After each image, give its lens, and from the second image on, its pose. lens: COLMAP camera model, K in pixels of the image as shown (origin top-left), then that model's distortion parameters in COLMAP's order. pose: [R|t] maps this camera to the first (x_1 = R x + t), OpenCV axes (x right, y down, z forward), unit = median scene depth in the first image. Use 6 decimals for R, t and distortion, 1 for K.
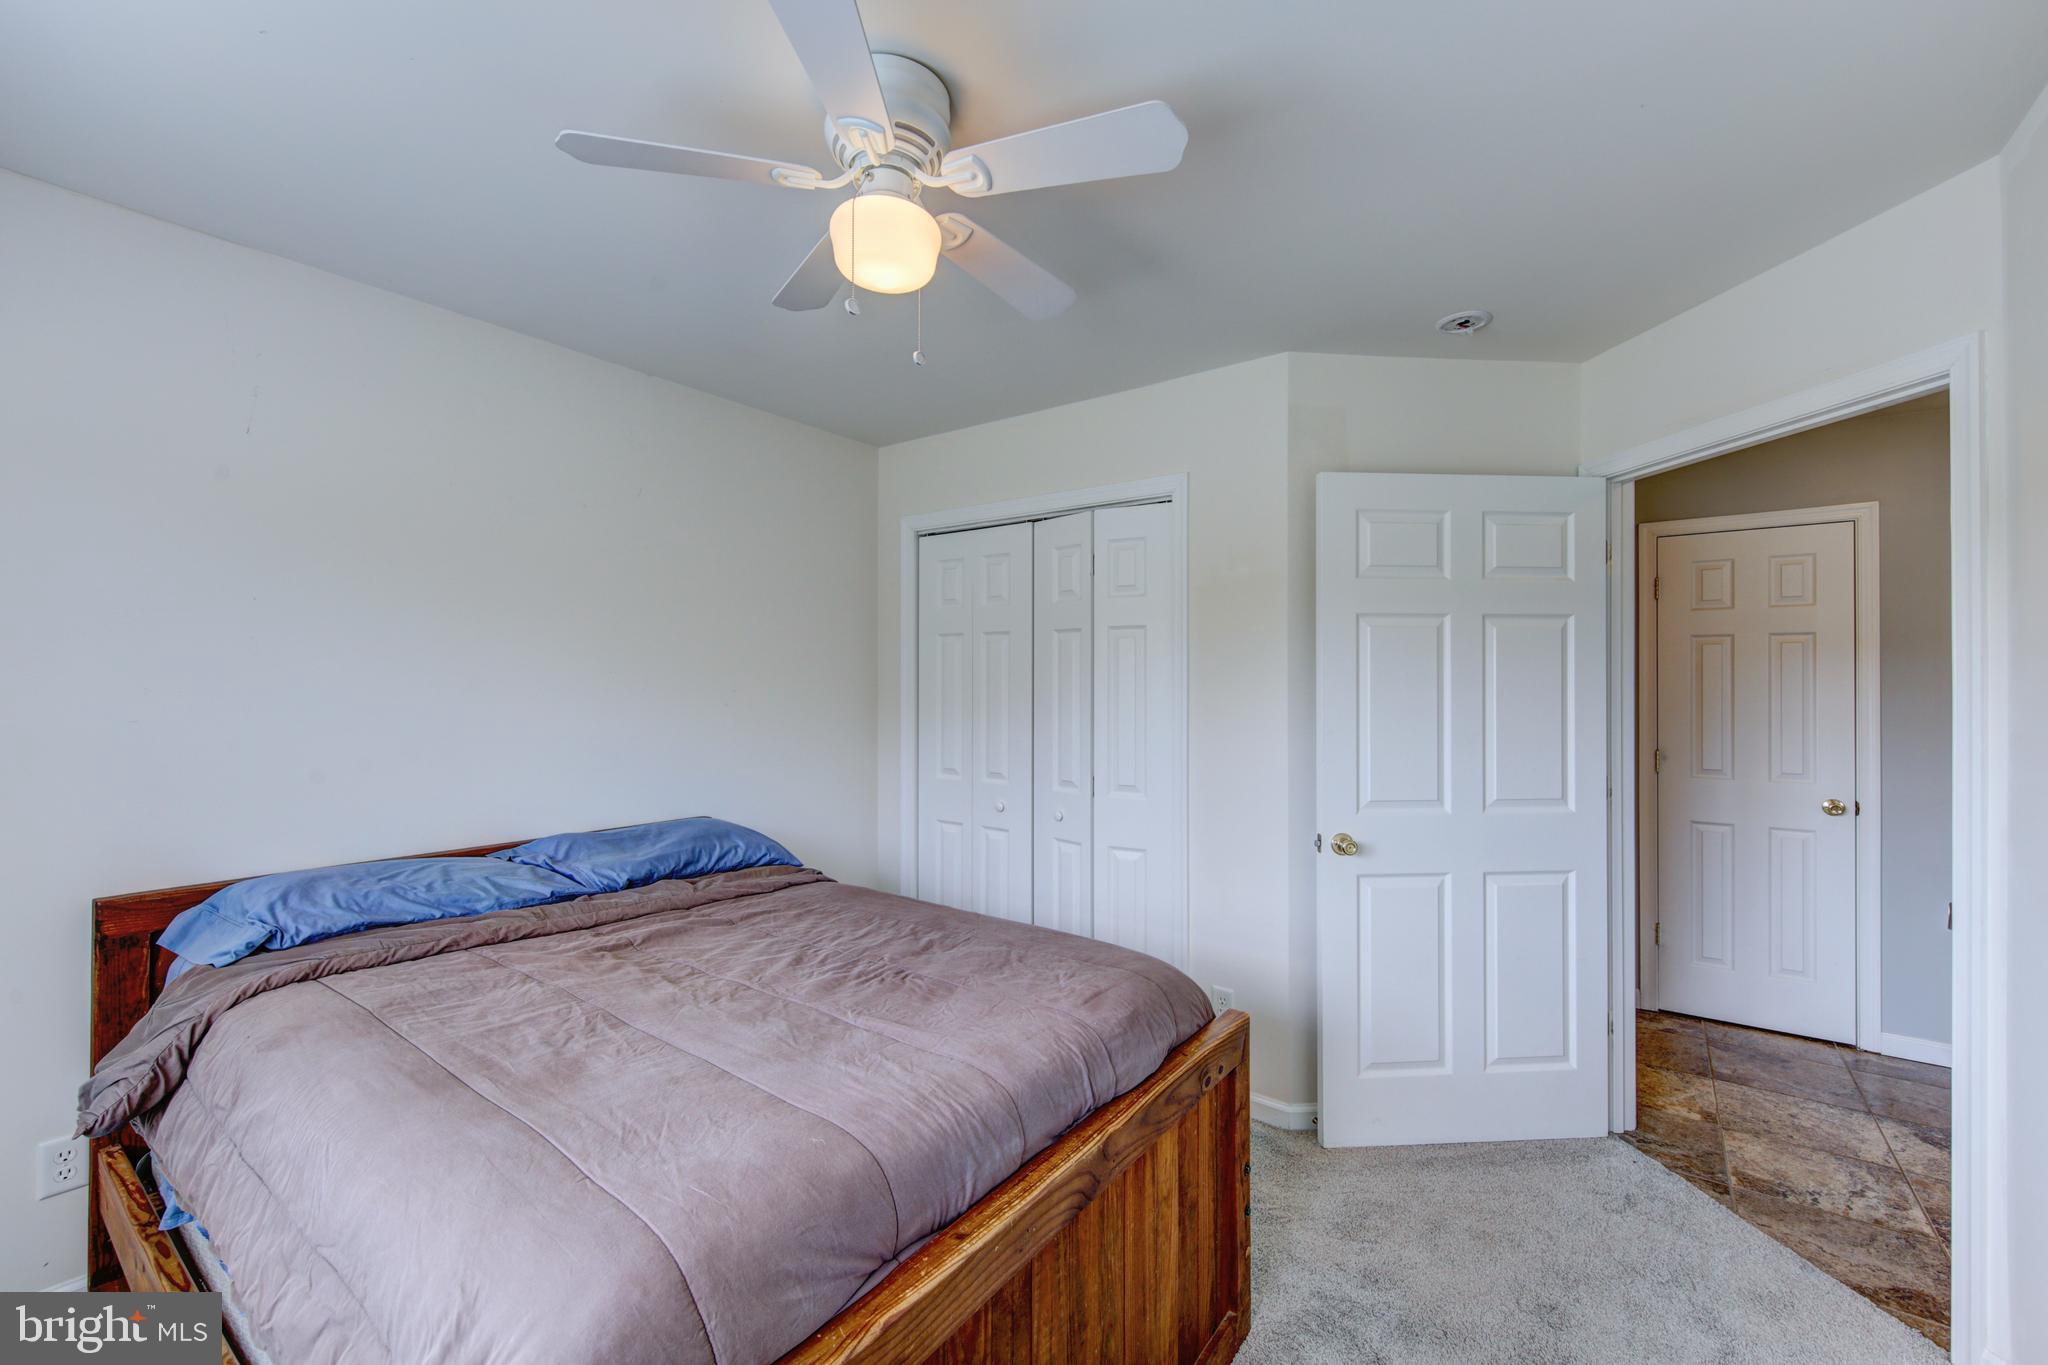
lens RADIAL K [[848.9, 0, 1028.0], [0, 848.9, 677.3], [0, 0, 1]] dist [0.008543, -0.004768]
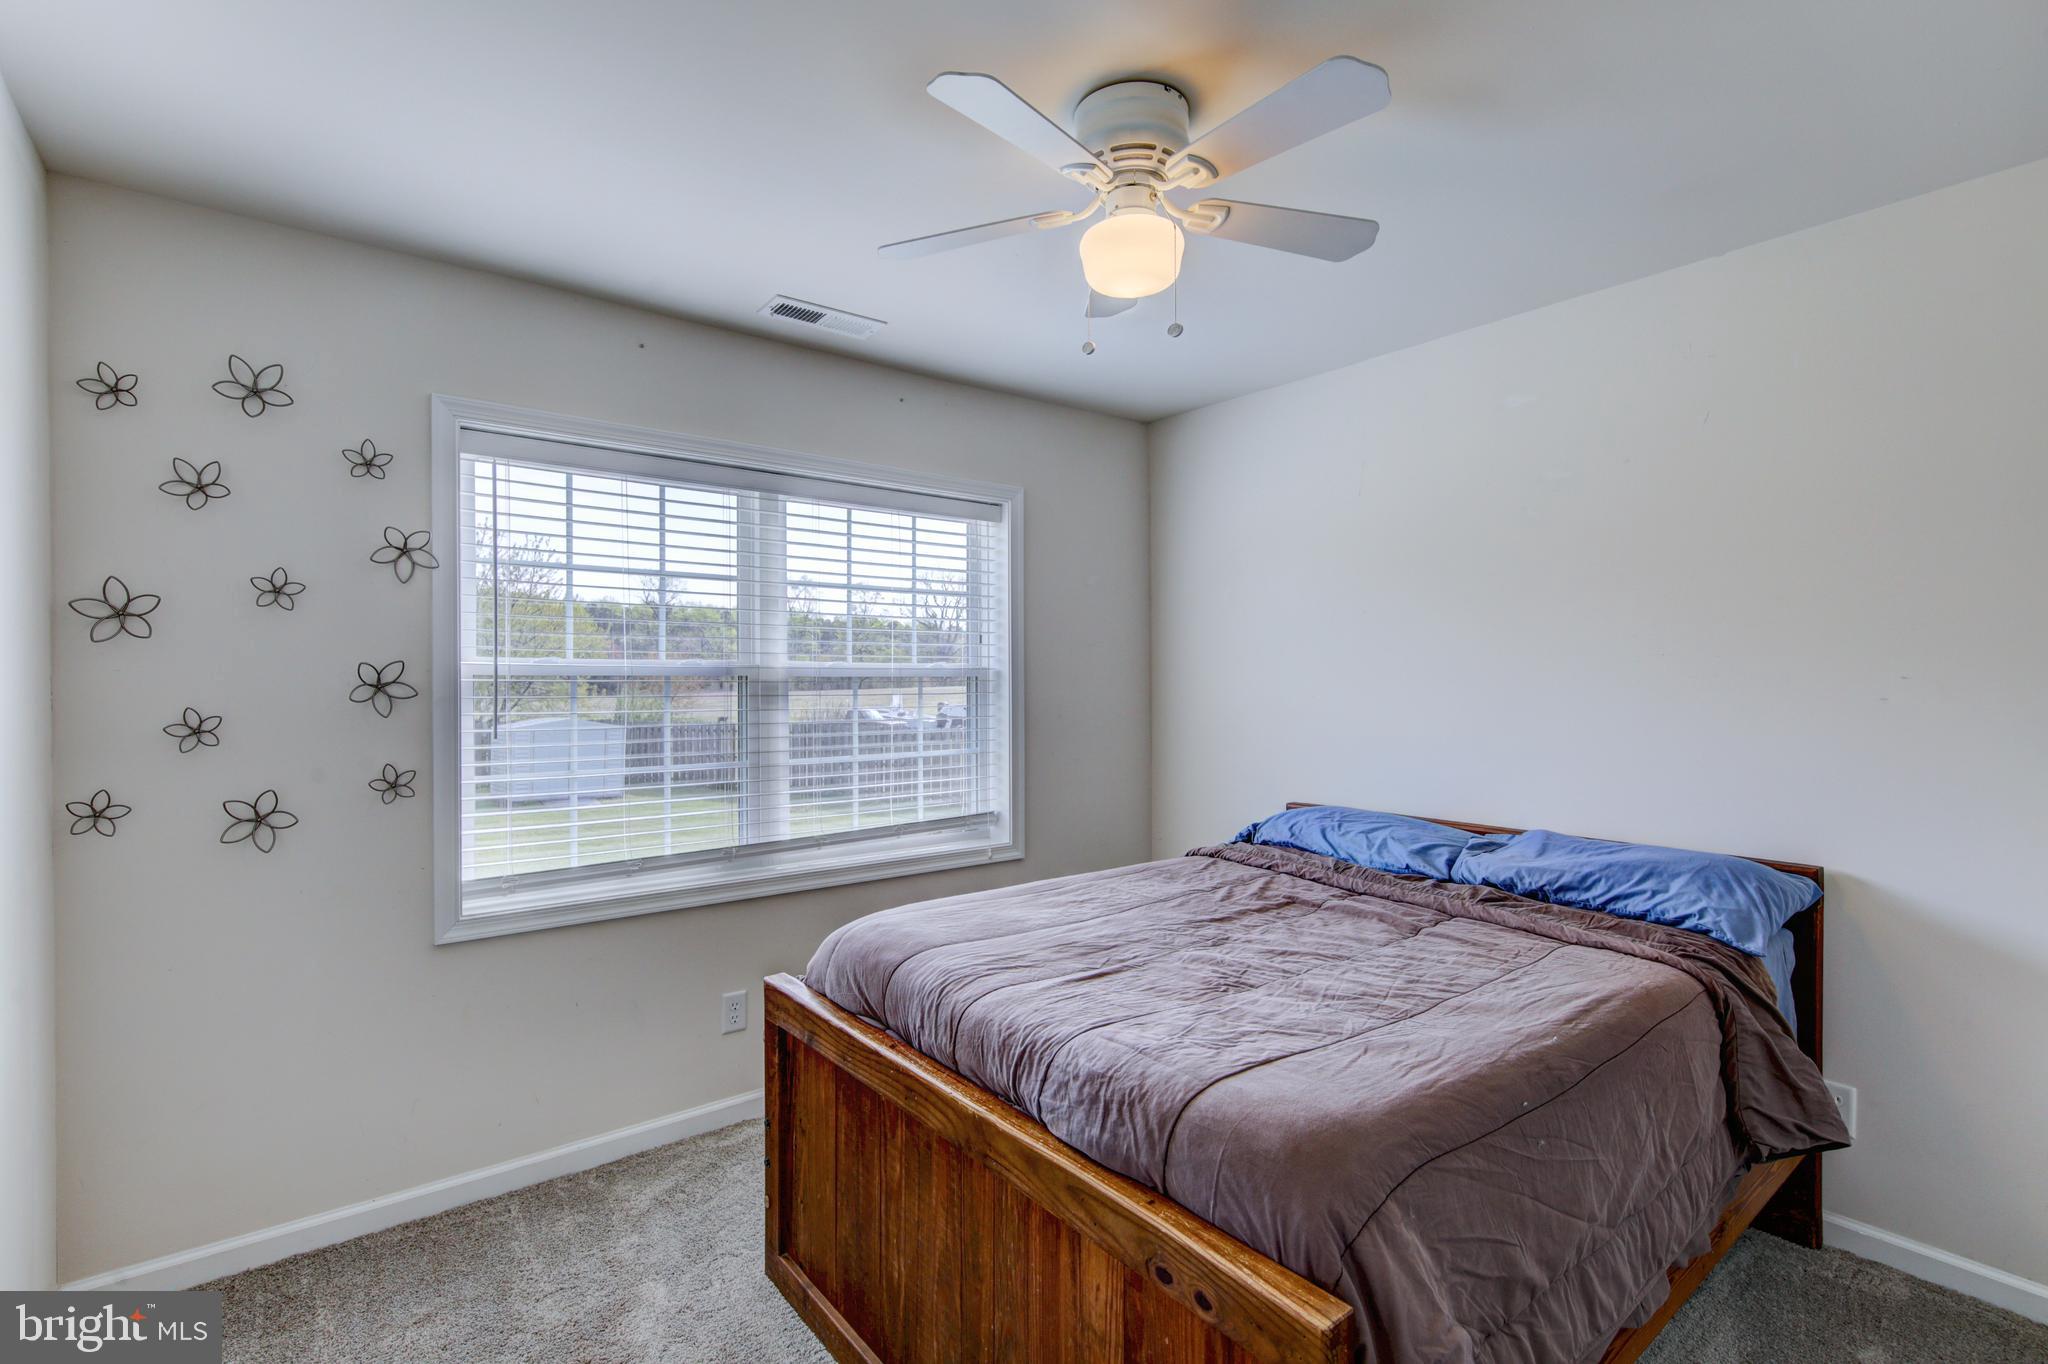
lens RADIAL K [[944.2, 0, 1024.0], [0, 944.2, 682.0], [0, 0, 1]] dist [0.007726, -0.001322]
pose [[-0.276884, 0.001880, -0.960902, 1.021125], [0.010111, 0.999948, -0.000957, 0.019531], [0.960850, -0.009981, -0.276888, 1.195360]]
